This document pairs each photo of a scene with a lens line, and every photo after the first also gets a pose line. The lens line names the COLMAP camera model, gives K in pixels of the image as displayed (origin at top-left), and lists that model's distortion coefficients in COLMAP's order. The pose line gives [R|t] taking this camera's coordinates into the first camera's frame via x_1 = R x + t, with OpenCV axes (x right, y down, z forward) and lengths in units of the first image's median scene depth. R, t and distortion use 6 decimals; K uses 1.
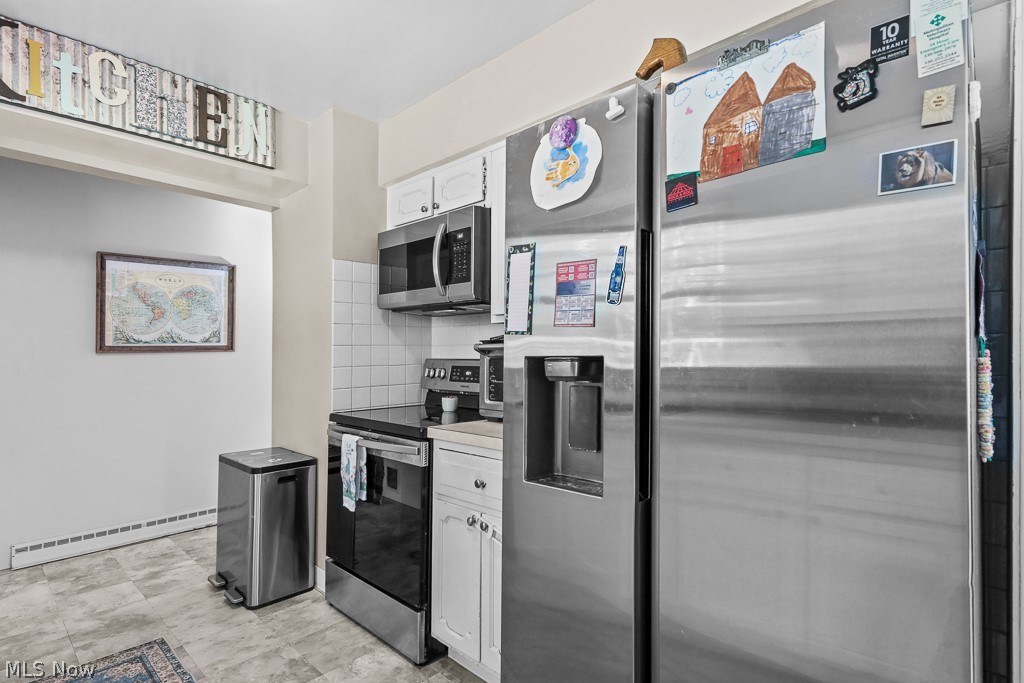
lens RADIAL K [[505.0, 0, 514.5], [0, 505.0, 346.5], [0, 0, 1]] dist [0.001239, -0.000851]
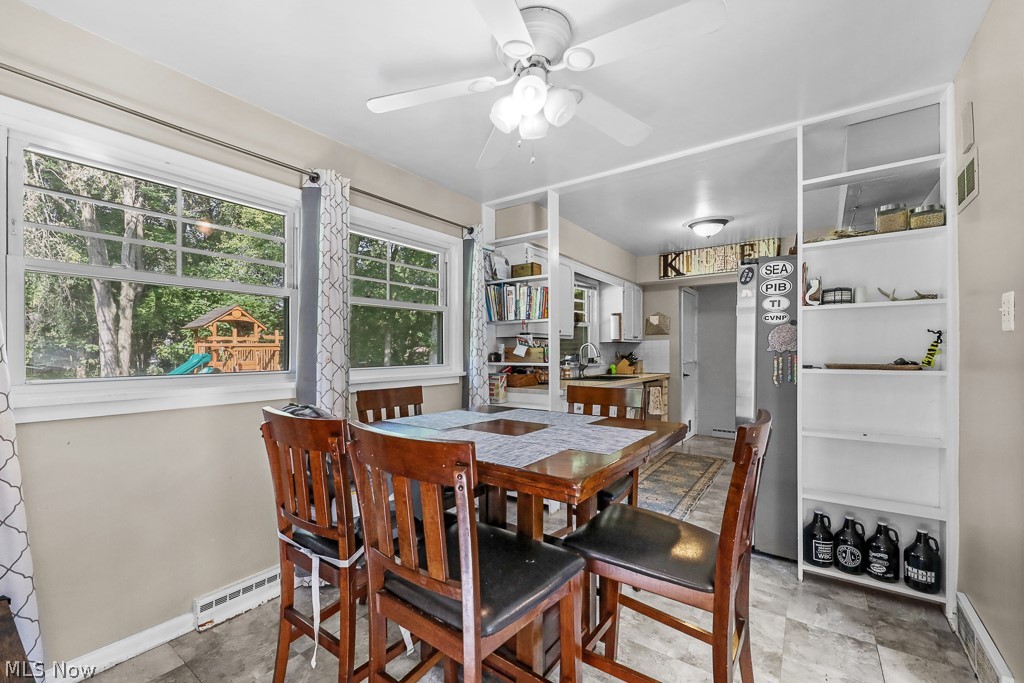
lens RADIAL K [[433.4, 0, 468.2], [0, 433.4, 352.5], [0, 0, 1]] dist [0.000596, -0.000072]
pose [[0.073773, 0.006529, -0.997254, 1.385907], [0.012123, 0.999899, 0.007443, -0.022386], [0.997201, -0.012639, 0.073687, -0.490559]]
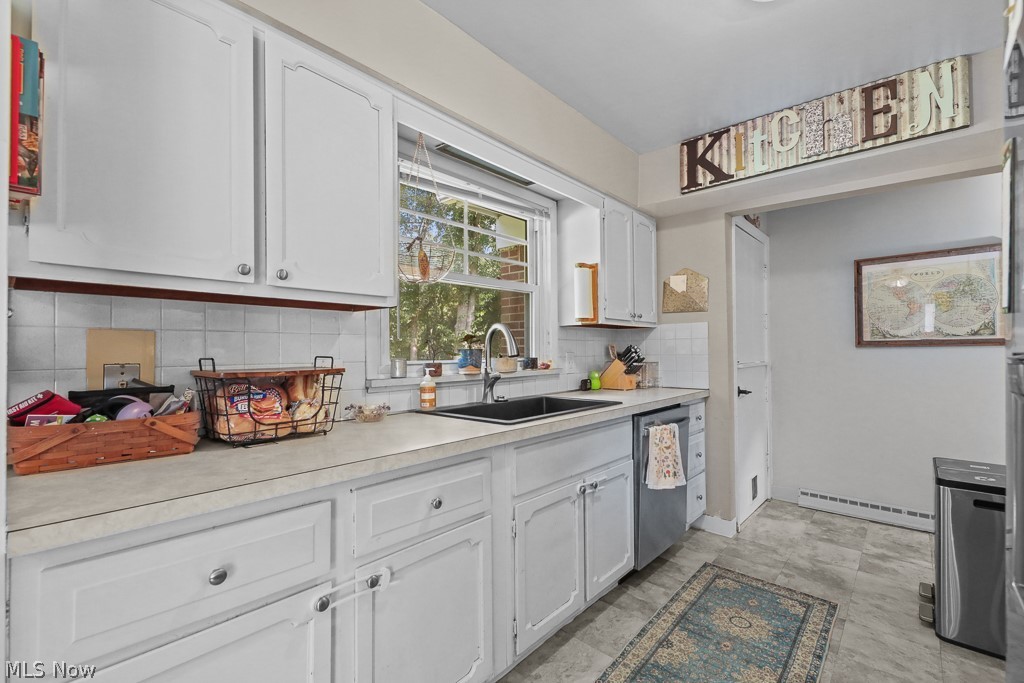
lens RADIAL K [[446.6, 0, 510.0], [0, 446.6, 339.8], [0, 0, 1]] dist [0.002149, -0.004796]
pose [[0.017682, -0.015417, -0.999725, 0.261909], [0.012322, 0.999809, -0.015200, 0.001909], [0.999768, -0.012050, 0.017869, 0.253281]]
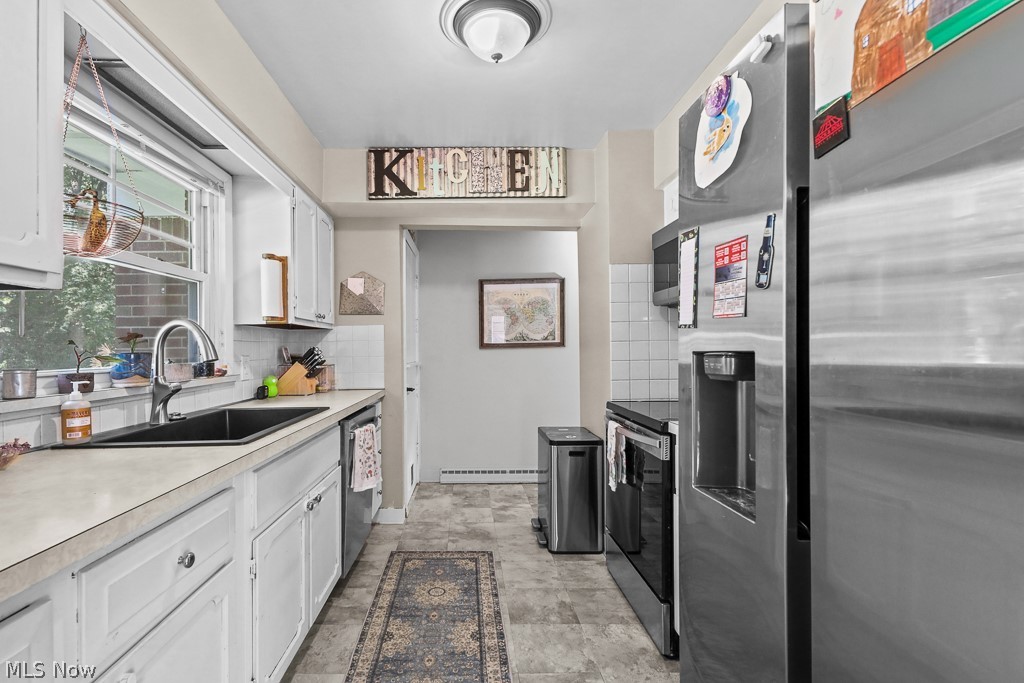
lens RADIAL K [[465.2, 0, 473.1], [0, 465.2, 341.4], [0, 0, 1]] dist [0.002711, -0.006256]
pose [[0.689649, -0.013821, -0.724012, 0.197986], [0.013722, 0.999888, -0.006017, 0.000236], [0.724014, -0.005785, 0.689761, 0.069404]]
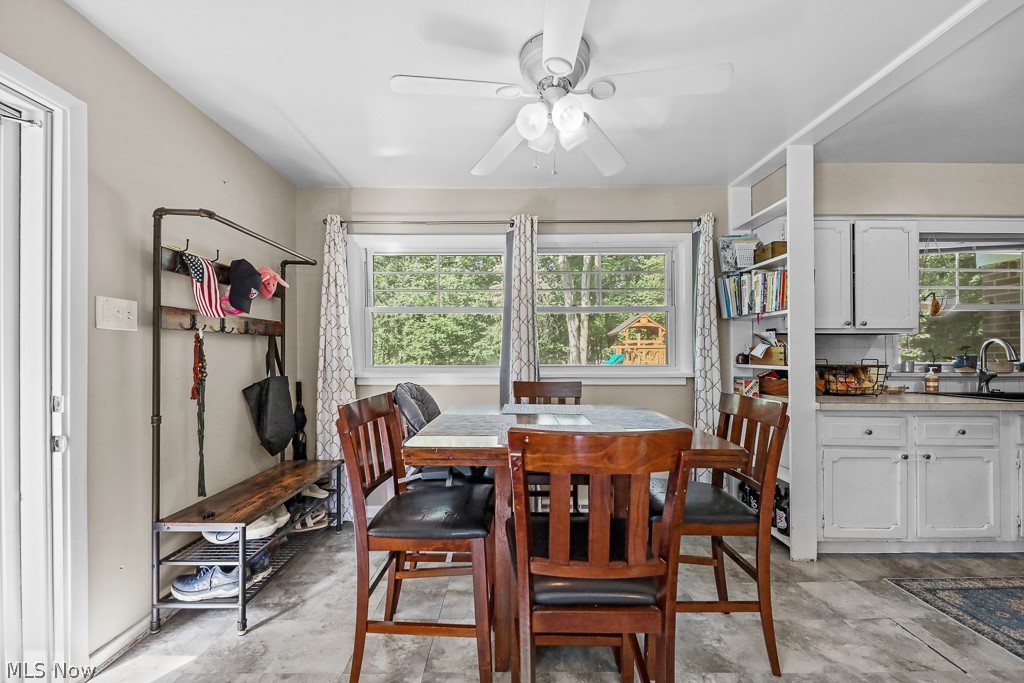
lens RADIAL K [[403.2, 0, 512.5], [0, 403.2, 352.1], [0, 0, 1]] dist [-0.001345, -0.000411]
pose [[-0.736491, 0.001987, -0.676445, 1.223120], [0.009004, 0.999936, -0.006865, -0.009293], [0.676388, -0.011147, -0.736462, 0.153144]]
